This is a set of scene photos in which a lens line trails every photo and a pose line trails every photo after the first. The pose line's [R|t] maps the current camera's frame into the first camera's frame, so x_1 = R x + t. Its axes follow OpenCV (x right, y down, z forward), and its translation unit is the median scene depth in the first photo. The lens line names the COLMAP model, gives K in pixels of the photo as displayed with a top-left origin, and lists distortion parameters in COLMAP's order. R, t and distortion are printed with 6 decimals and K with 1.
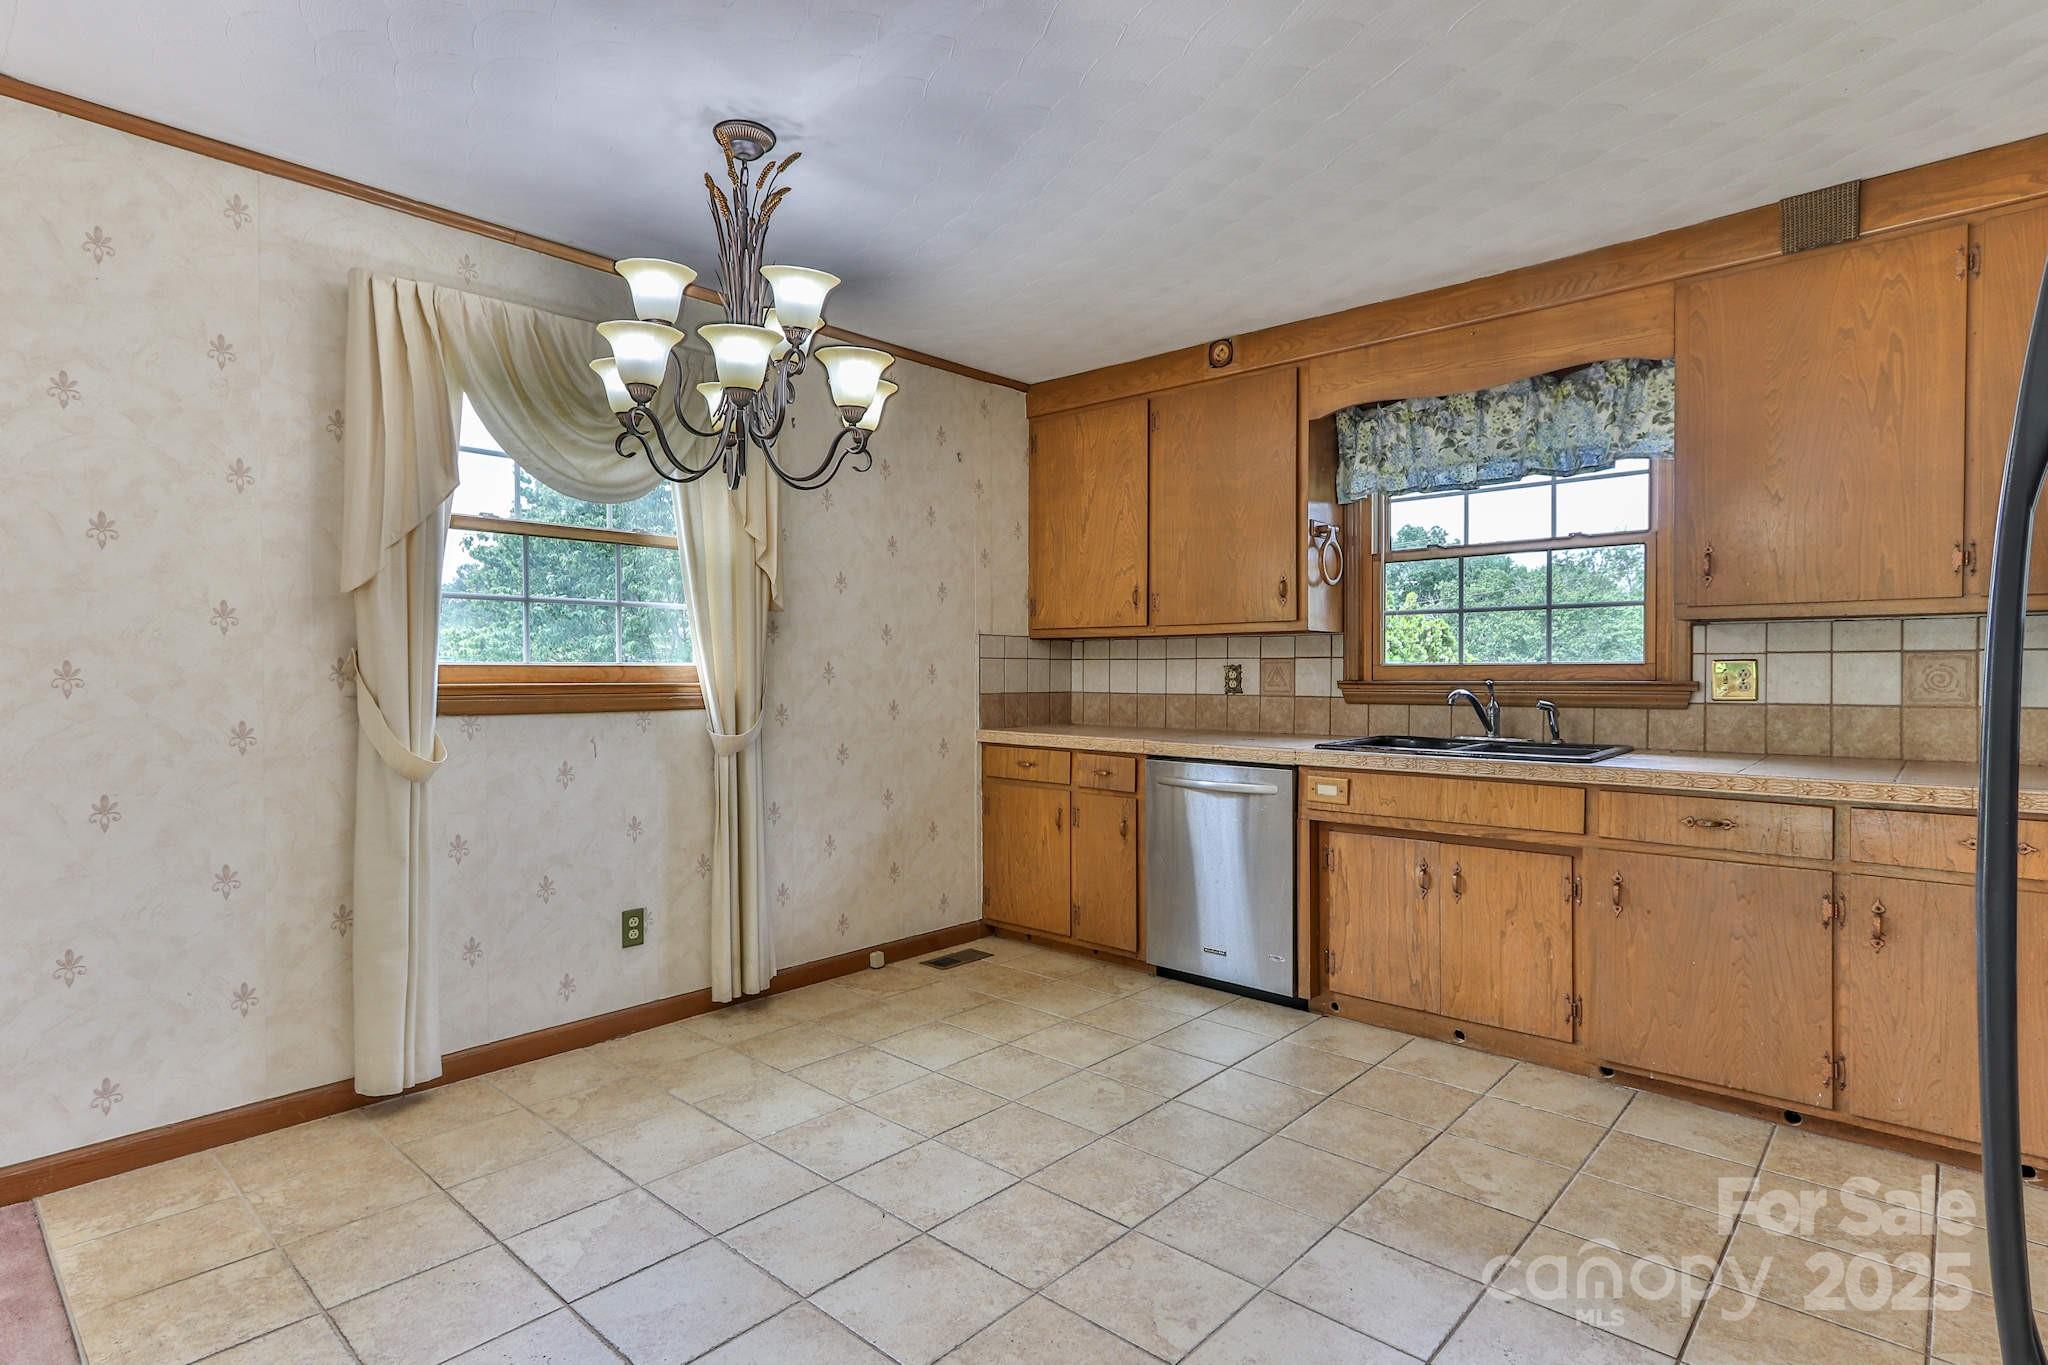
lens RADIAL K [[1050.6, 0, 1022.8], [0, 1050.6, 684.6], [0, 0, 1]] dist [-0.009011, 0.008540]
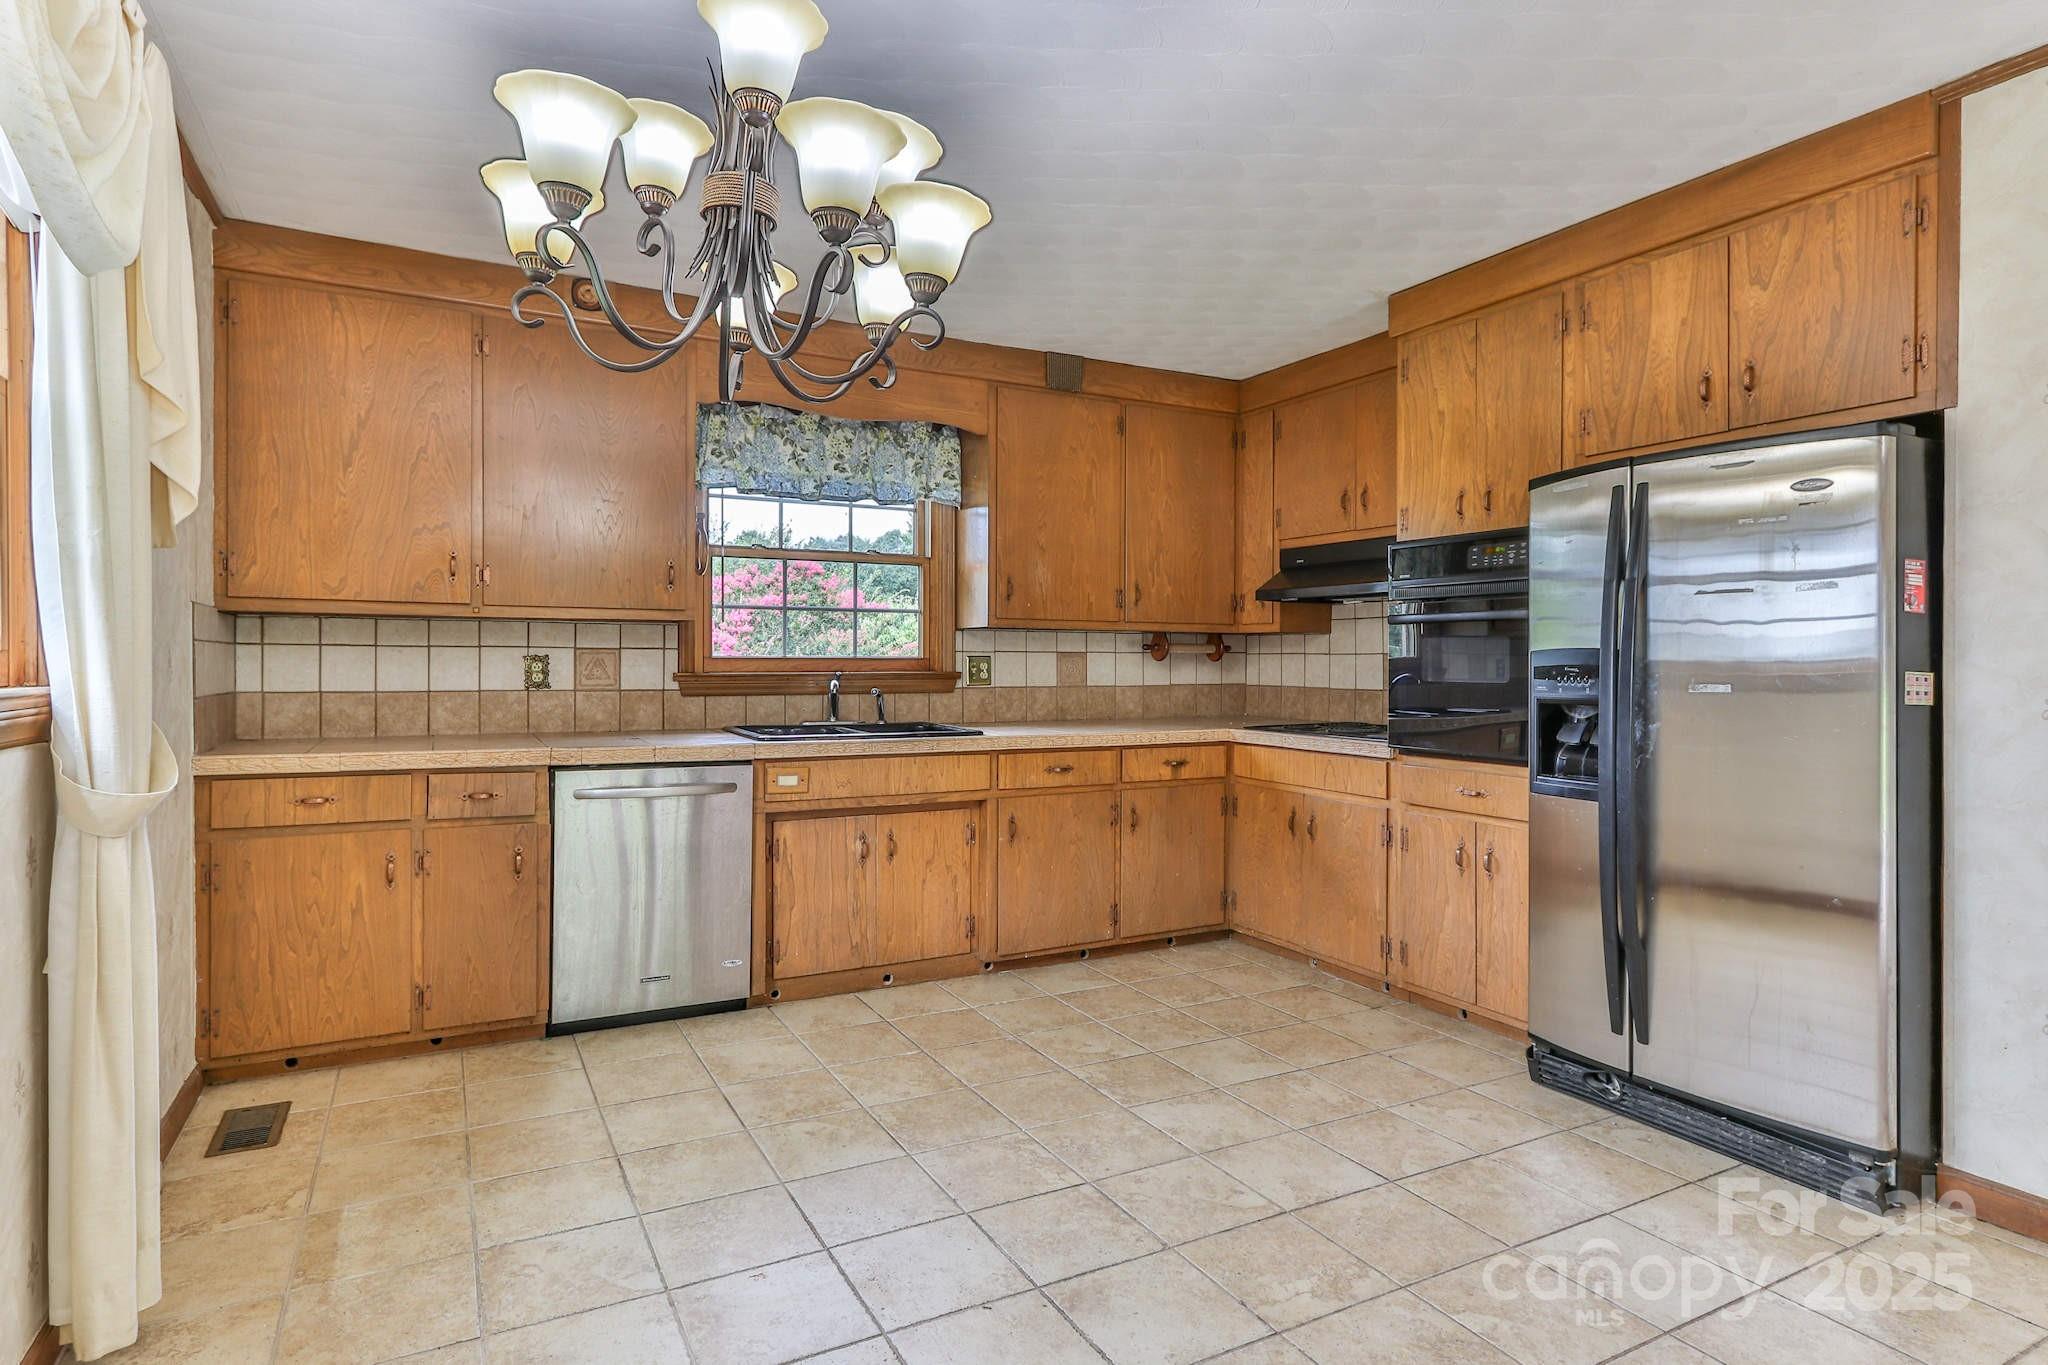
lens RADIAL K [[1050.6, 0, 1024.4], [0, 1050.6, 670.6], [0, 0, 1]] dist [-0.009011, 0.008540]
pose [[0.340259, -0.004446, 0.940321, -0.581000], [0.006671, 0.999975, 0.002314, -0.007023], [-0.940308, 0.005485, 0.340280, 0.430877]]
